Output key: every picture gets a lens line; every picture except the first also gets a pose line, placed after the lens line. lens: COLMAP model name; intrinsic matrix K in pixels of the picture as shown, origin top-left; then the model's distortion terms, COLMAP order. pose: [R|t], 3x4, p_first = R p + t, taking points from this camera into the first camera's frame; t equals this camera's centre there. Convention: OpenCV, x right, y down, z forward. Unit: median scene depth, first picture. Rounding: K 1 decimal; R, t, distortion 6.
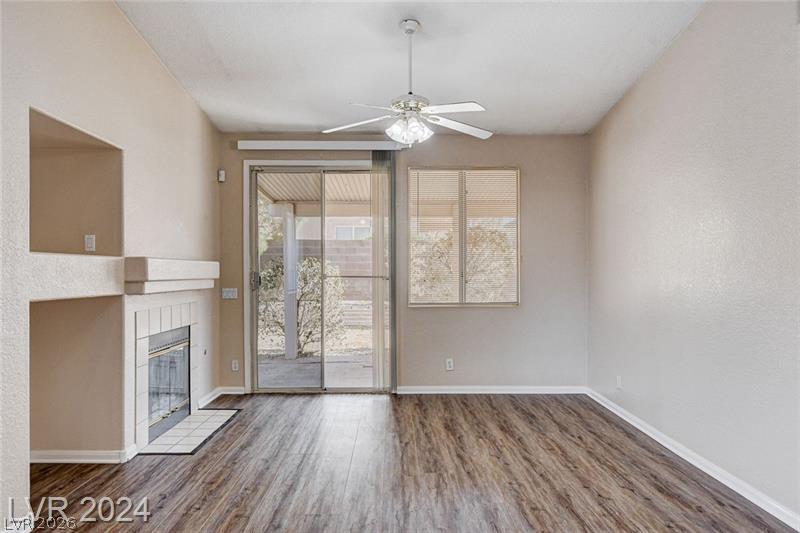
lens RADIAL K [[538.7, 0, 398.9], [0, 538.7, 277.4], [0, 0, 1]] dist [-0.008725, 0.012560]
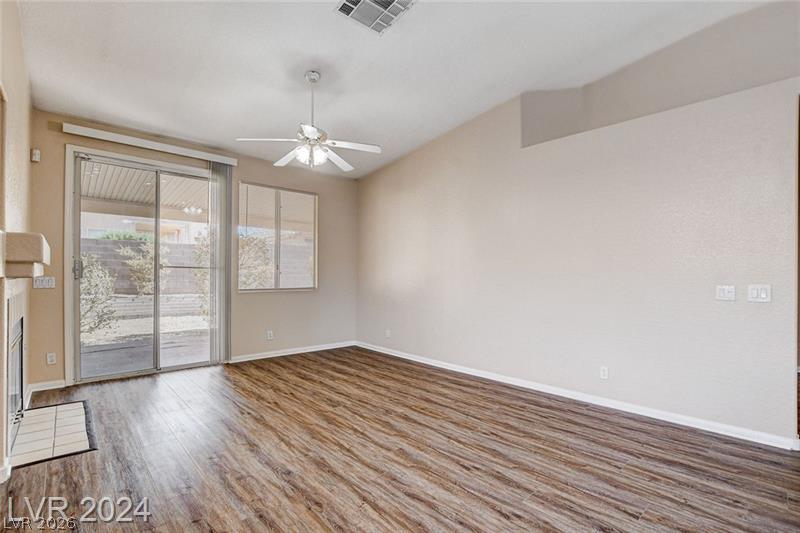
lens RADIAL K [[368.0, 0, 399.0], [0, 368.0, 275.6], [0, 0, 1]] dist [-0.020931, 0.000884]
pose [[0.741574, 0.005080, 0.670852, -0.323293], [-0.001956, 0.999983, -0.005410, 0.023216], [-0.670868, 0.002700, 0.741571, 0.141340]]
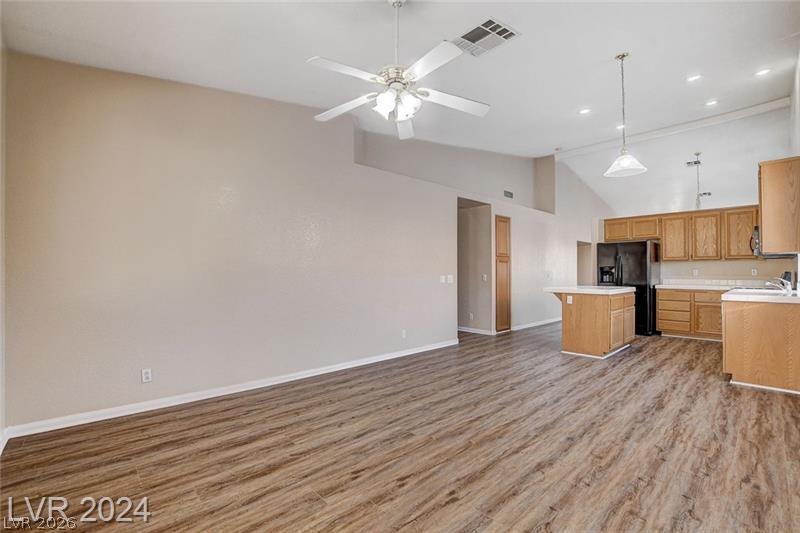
lens RADIAL K [[357.0, 0, 398.3], [0, 357.0, 268.2], [0, 0, 1]] dist [-0.023929, 0.001126]
pose [[-0.668912, 0.007007, 0.743309, -0.340394], [0.005752, 0.999974, -0.004250, 0.013522], [-0.743320, 0.001432, -0.668935, 1.082270]]
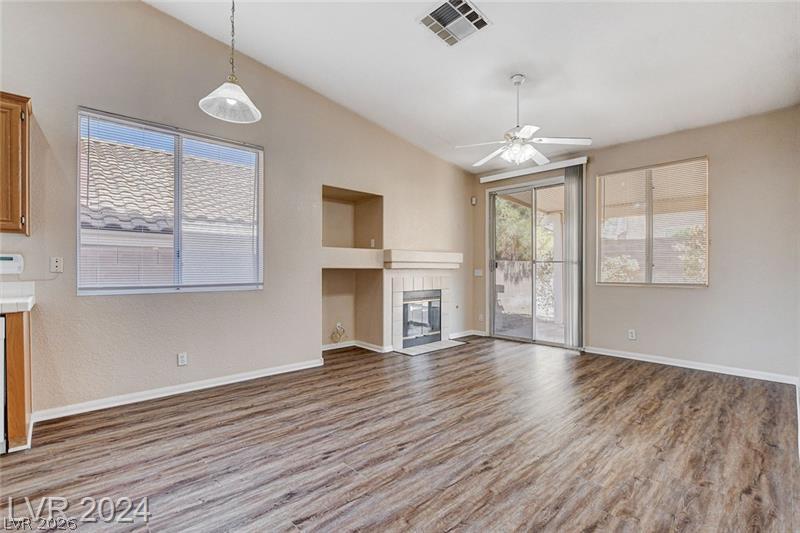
lens RADIAL K [[368.0, 0, 402.1], [0, 368.0, 272.1], [0, 0, 1]] dist [-0.020931, 0.000884]
pose [[0.679322, 0.006594, -0.733810, 0.397429], [-0.008241, 0.999965, 0.001356, 0.031793], [0.733794, 0.005127, 0.679353, 0.094706]]
